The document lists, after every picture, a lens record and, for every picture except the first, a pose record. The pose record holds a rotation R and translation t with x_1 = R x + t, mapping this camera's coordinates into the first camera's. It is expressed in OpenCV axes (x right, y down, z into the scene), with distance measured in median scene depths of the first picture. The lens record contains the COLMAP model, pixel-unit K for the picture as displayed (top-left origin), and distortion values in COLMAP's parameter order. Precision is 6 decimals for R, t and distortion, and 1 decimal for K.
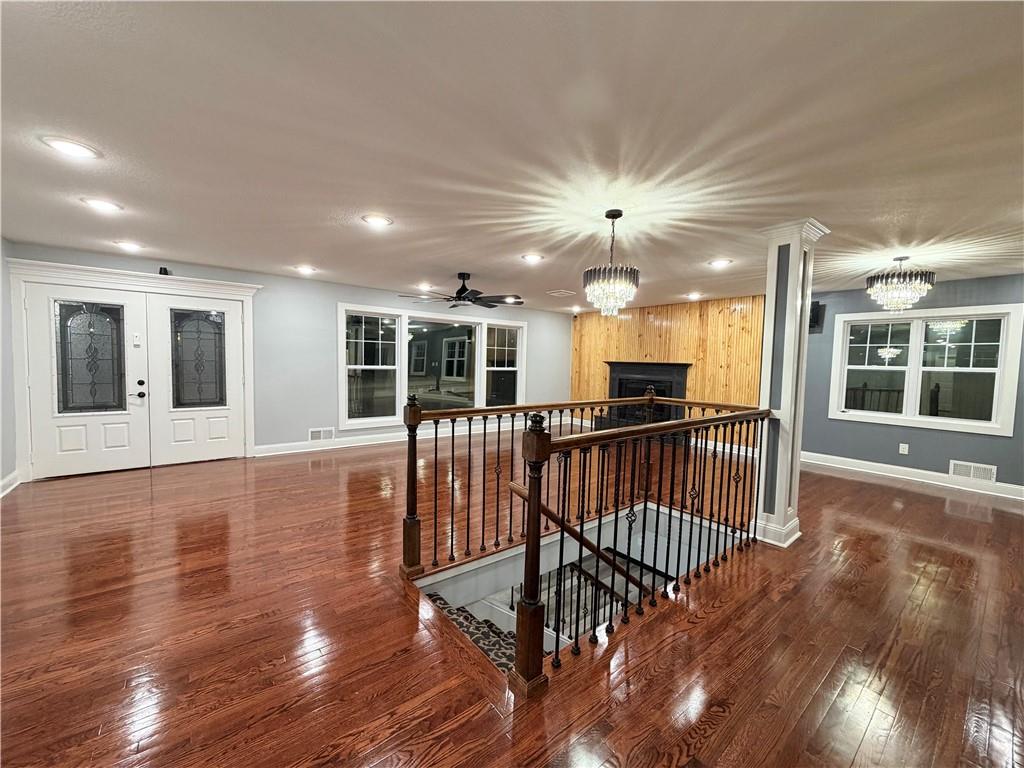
lens RADIAL K [[406.8, 0, 501.9], [0, 406.8, 388.6], [0, 0, 1]] dist [-0.000507, 0.000120]
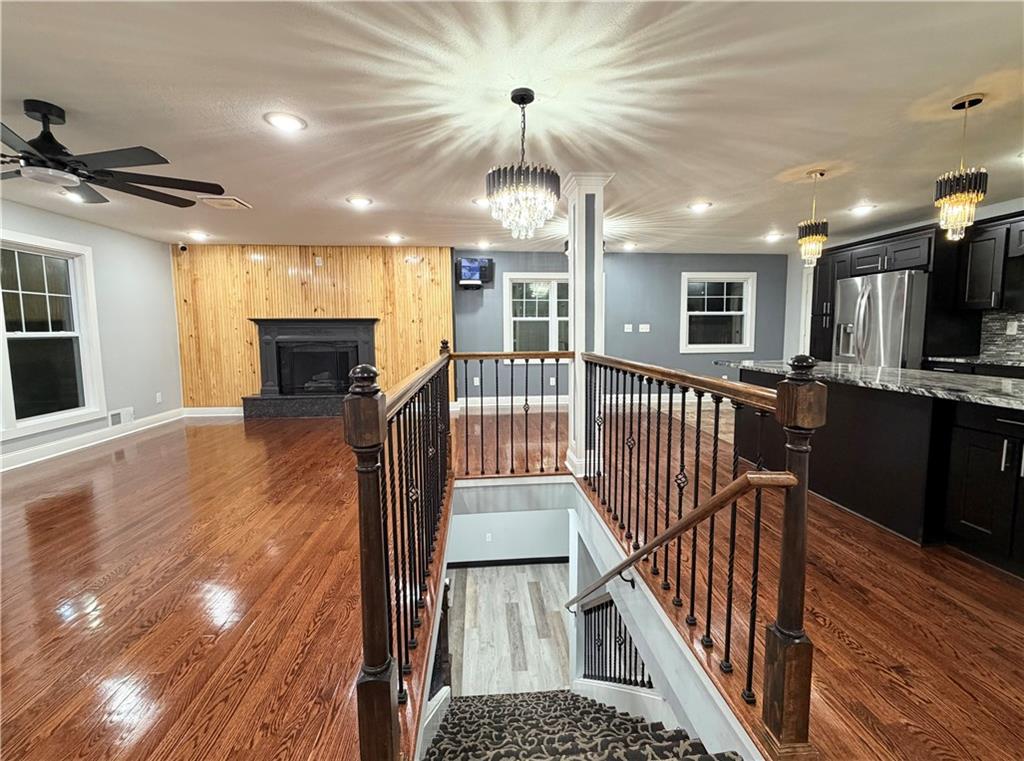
lens RADIAL K [[455.0, 0, 512.7], [0, 455.0, 370.6], [0, 0, 1]] dist [-0.002543, 0.001512]
pose [[0.542041, -0.106598, 0.833563, -0.220709], [0.071642, 0.994173, 0.080551, -0.012483], [-0.837292, 0.016057, 0.546520, 0.301796]]
